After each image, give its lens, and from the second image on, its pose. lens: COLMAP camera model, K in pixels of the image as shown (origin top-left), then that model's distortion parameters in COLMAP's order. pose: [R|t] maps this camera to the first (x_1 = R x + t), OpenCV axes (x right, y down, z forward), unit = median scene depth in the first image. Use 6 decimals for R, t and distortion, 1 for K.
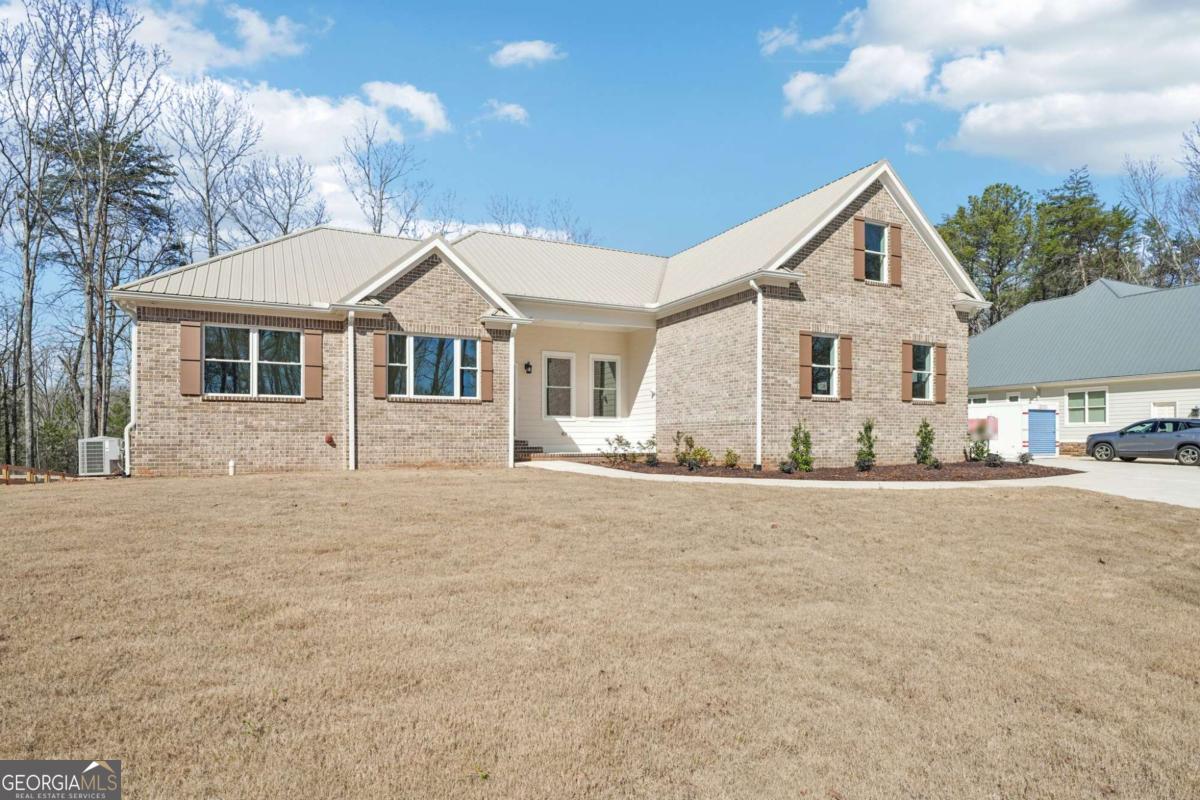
lens RADIAL K [[672.3, 0, 600.4], [0, 672.3, 446.9], [0, 0, 1]] dist [0.006629, -0.000316]
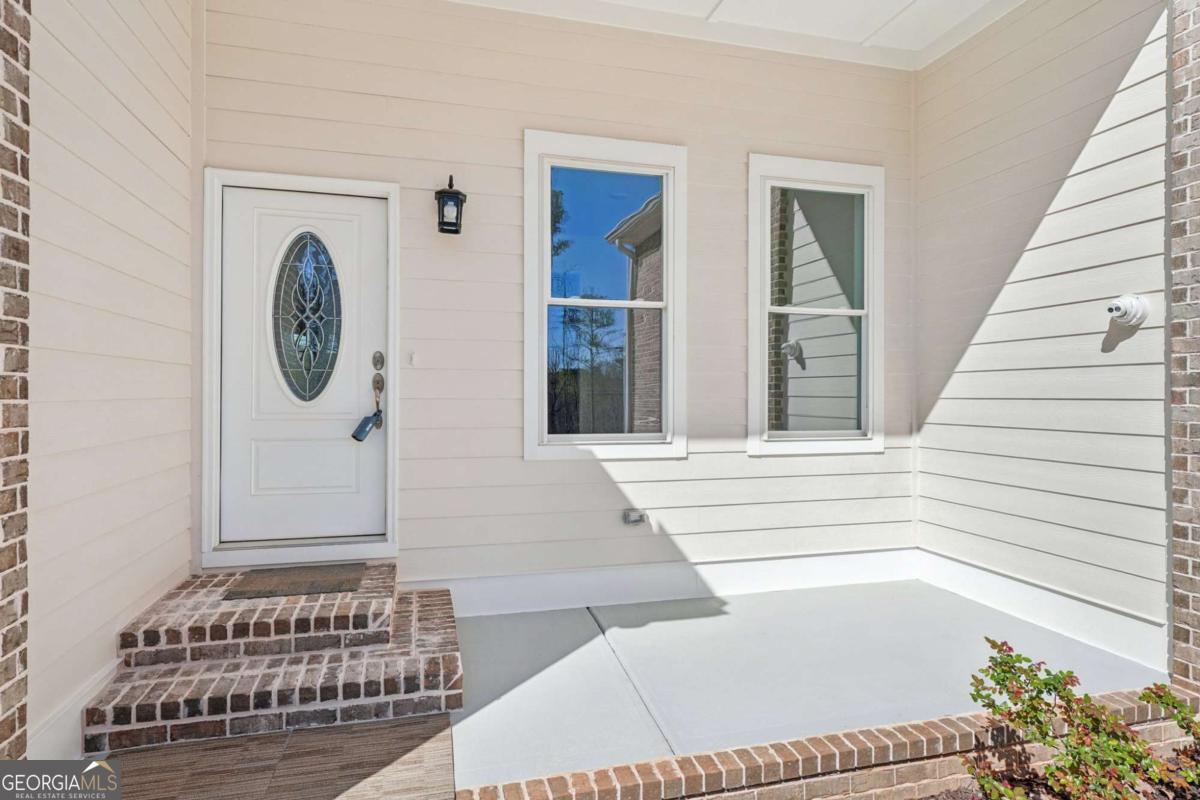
lens RADIAL K [[672.3, 0, 604.0], [0, 672.3, 395.7], [0, 0, 1]] dist [0.006629, -0.000316]
pose [[0.982621, 0.005326, -0.185545, -0.028845], [-0.006649, 0.999957, -0.006506, -0.071854], [0.185502, 0.007626, 0.982614, 0.977434]]
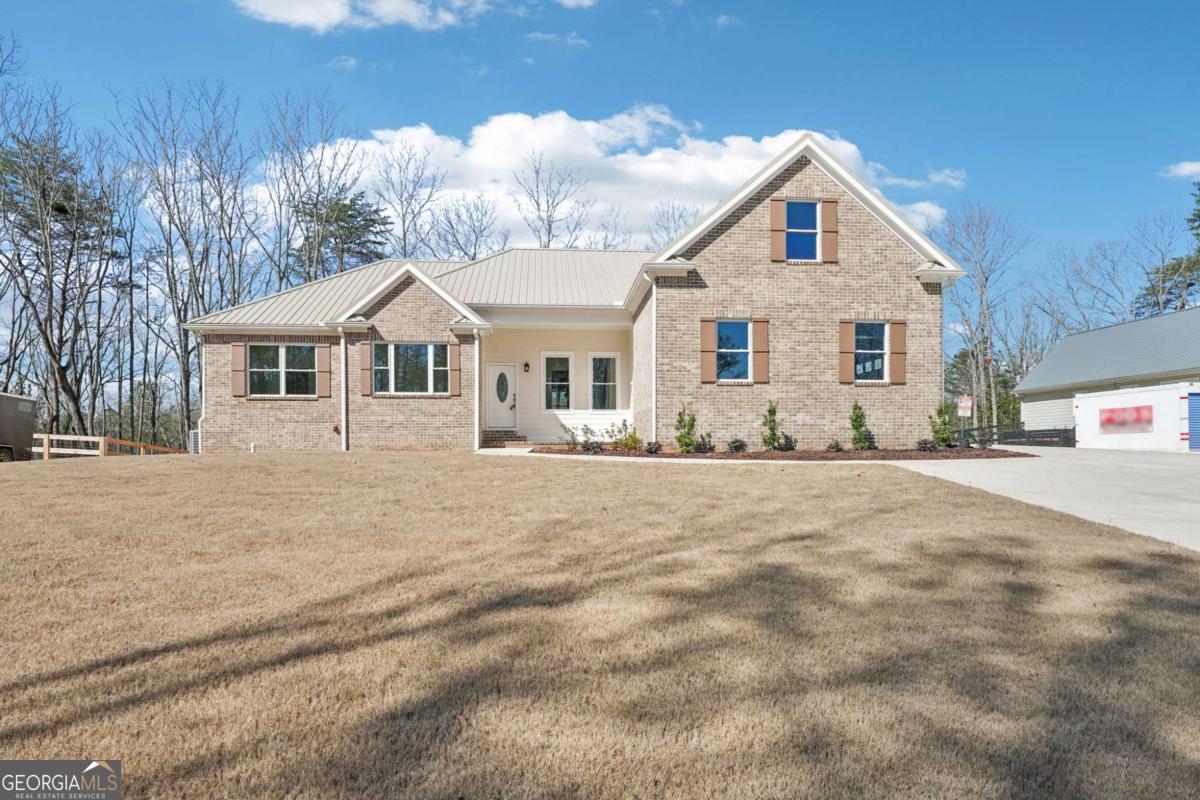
lens RADIAL K [[695.5, 0, 607.9], [0, 695.5, 452.2], [0, 0, 1]] dist [0.004540, 0.000134]
pose [[0.929000, 0.000337, -0.370081, 0.541635], [-0.003012, 0.999973, -0.006651, 0.039099], [0.370068, 0.007294, 0.928976, -0.033790]]
